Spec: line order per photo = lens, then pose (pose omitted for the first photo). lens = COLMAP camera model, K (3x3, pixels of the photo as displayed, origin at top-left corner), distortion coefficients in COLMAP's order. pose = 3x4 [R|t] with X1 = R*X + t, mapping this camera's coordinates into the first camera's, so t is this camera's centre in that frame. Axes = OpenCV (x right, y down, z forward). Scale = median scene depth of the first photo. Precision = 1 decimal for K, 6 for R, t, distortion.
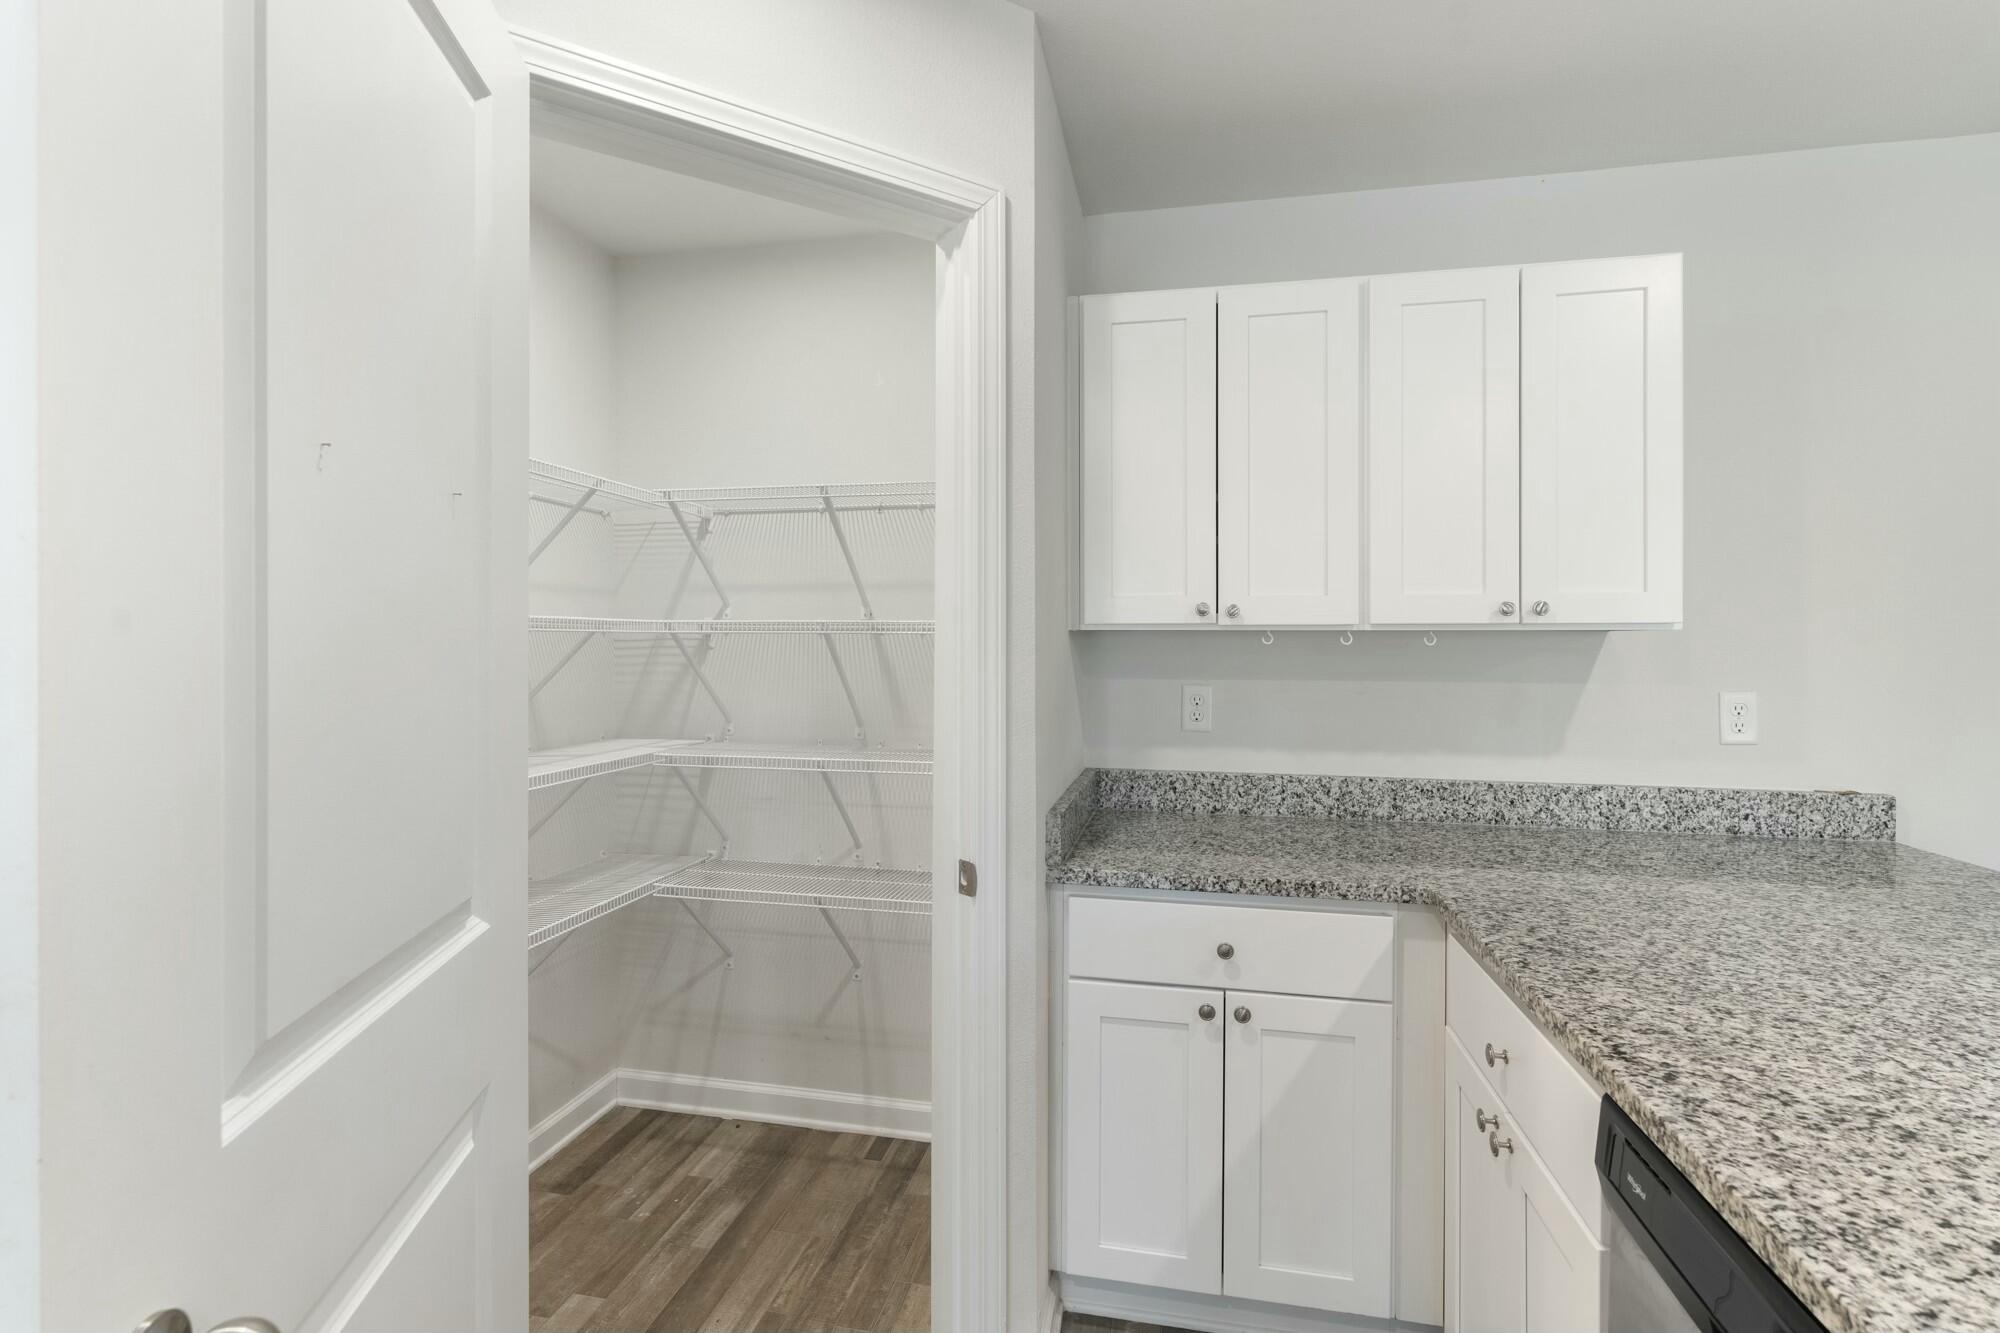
lens RADIAL K [[907.6, 0, 996.5], [0, 907.6, 644.8], [0, 0, 1]] dist [-0.002206, 0.000044]
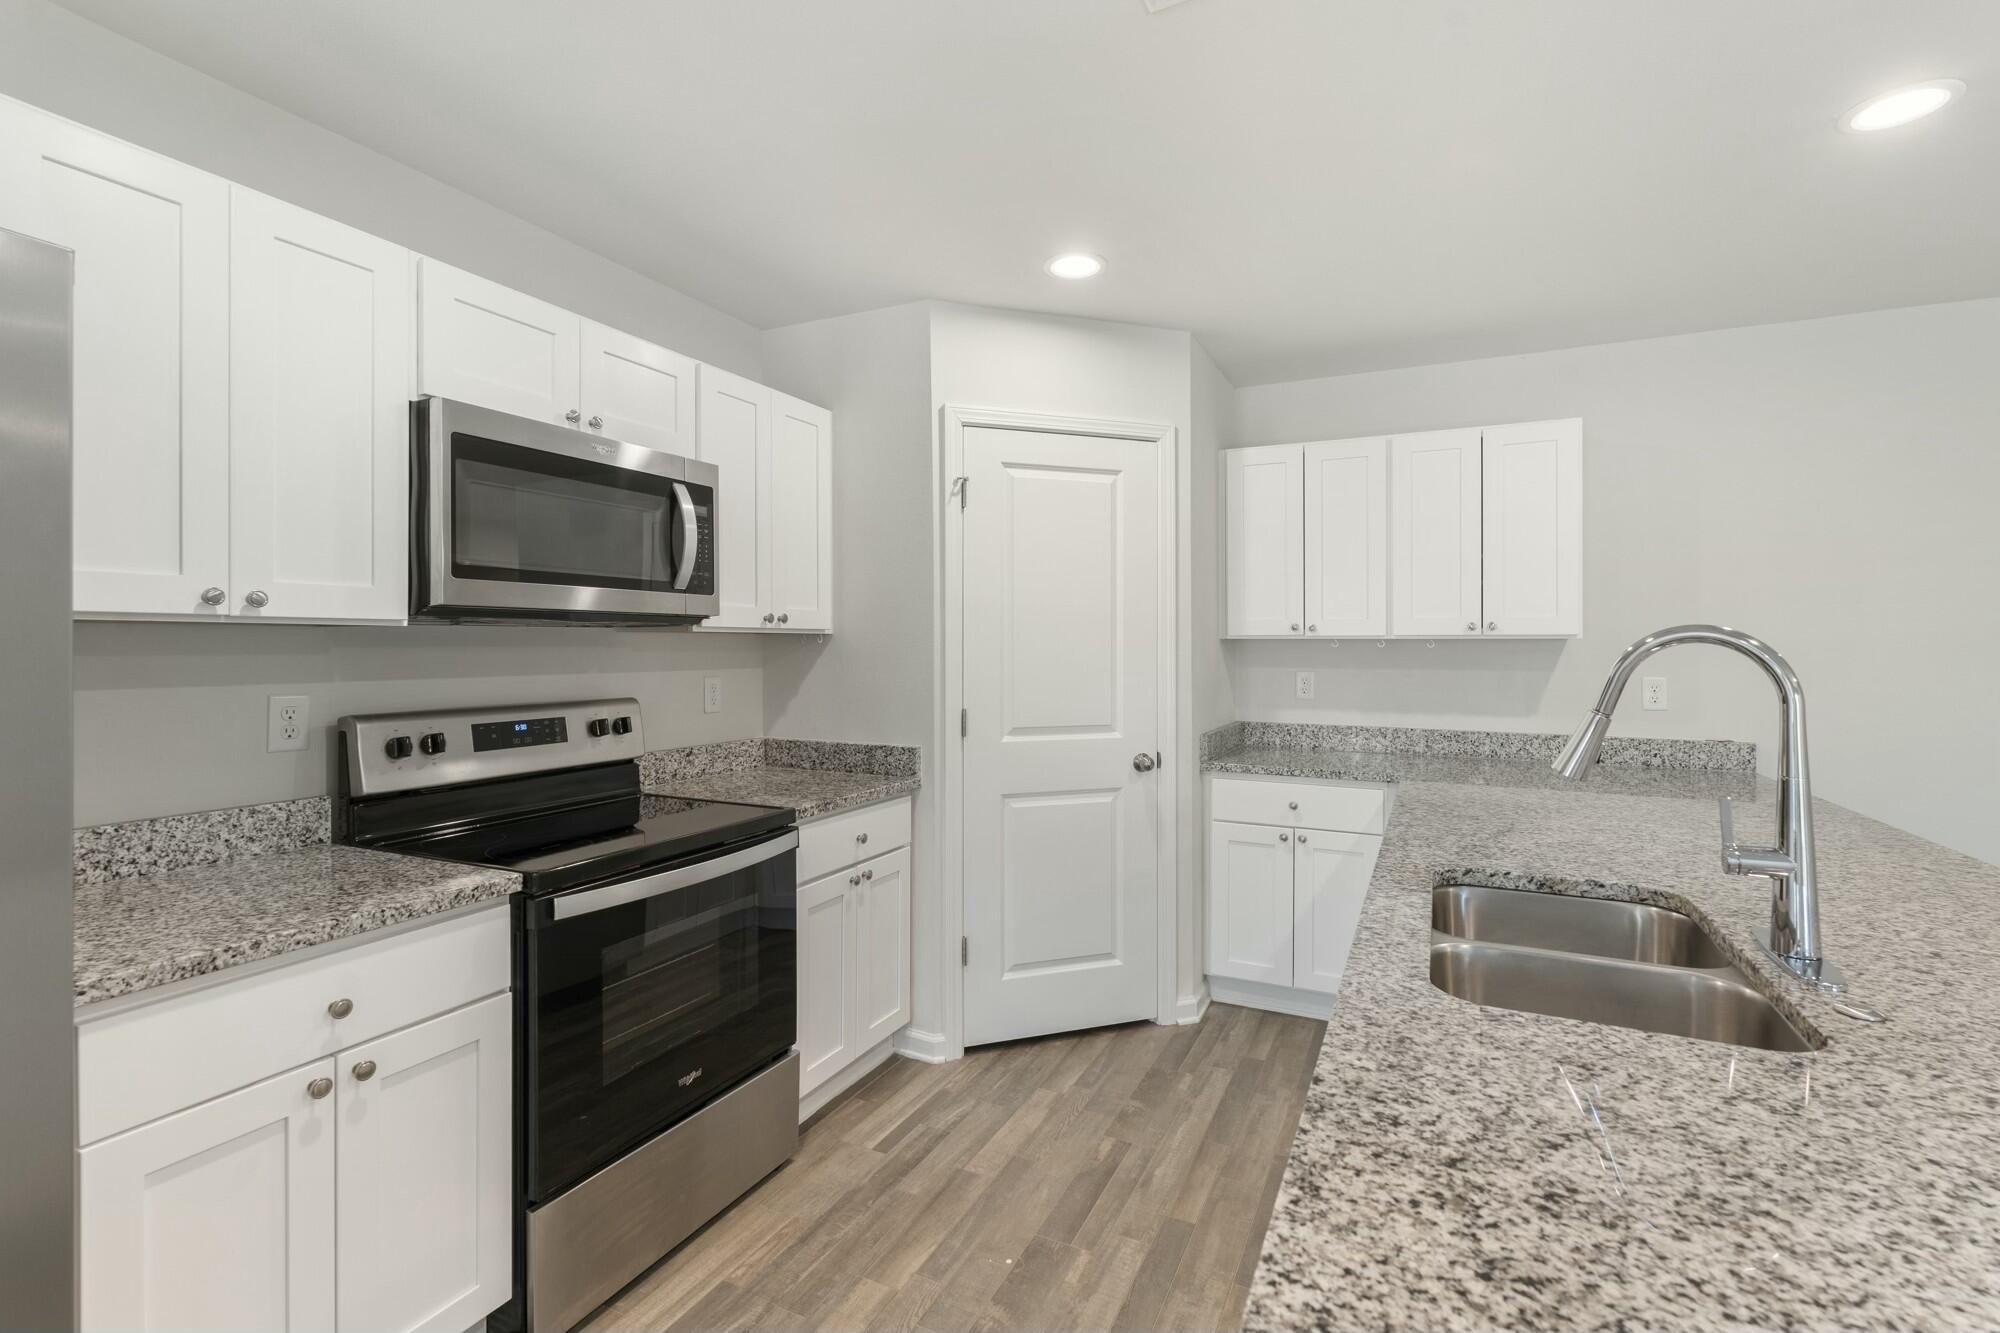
lens RADIAL K [[907.6, 0, 1012.8], [0, 907.6, 637.0], [0, 0, 1]] dist [-0.002206, 0.000044]
pose [[0.974185, -0.001897, -0.225745, 0.088821], [-0.000587, 0.999940, -0.010938, -0.000167], [0.225752, 0.010788, 0.974125, -0.836456]]
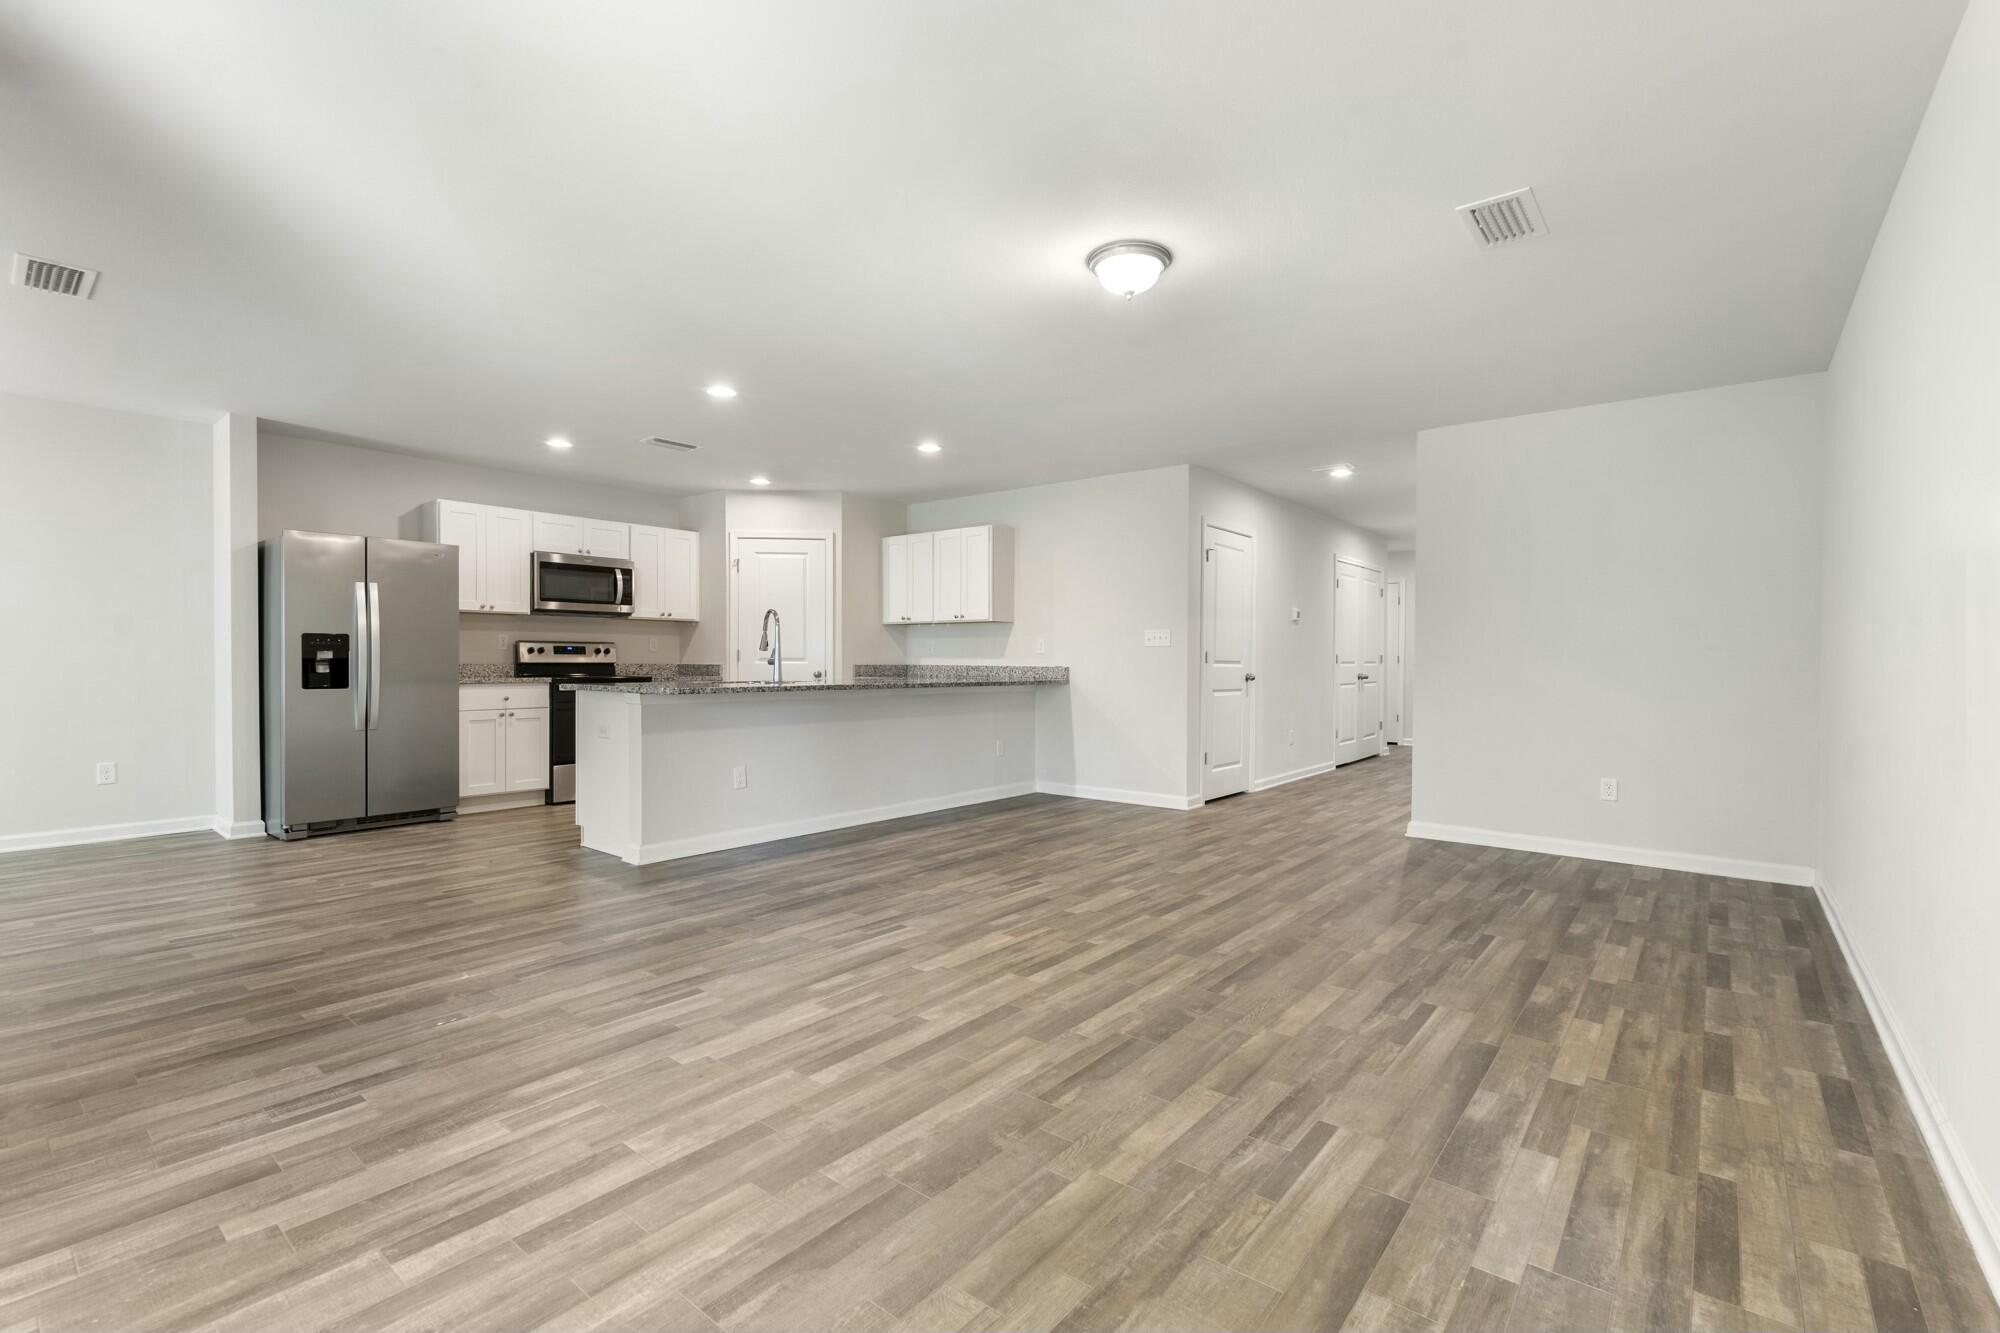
lens RADIAL K [[886.2, 0, 1009.5], [0, 886.2, 675.3], [0, 0, 1]] dist [-0.003290, -0.000472]
pose [[0.897890, 0.008605, -0.440135, 2.324907], [-0.003390, 0.999914, 0.012634, 0.156497], [0.440206, -0.009852, 0.897843, -2.243339]]
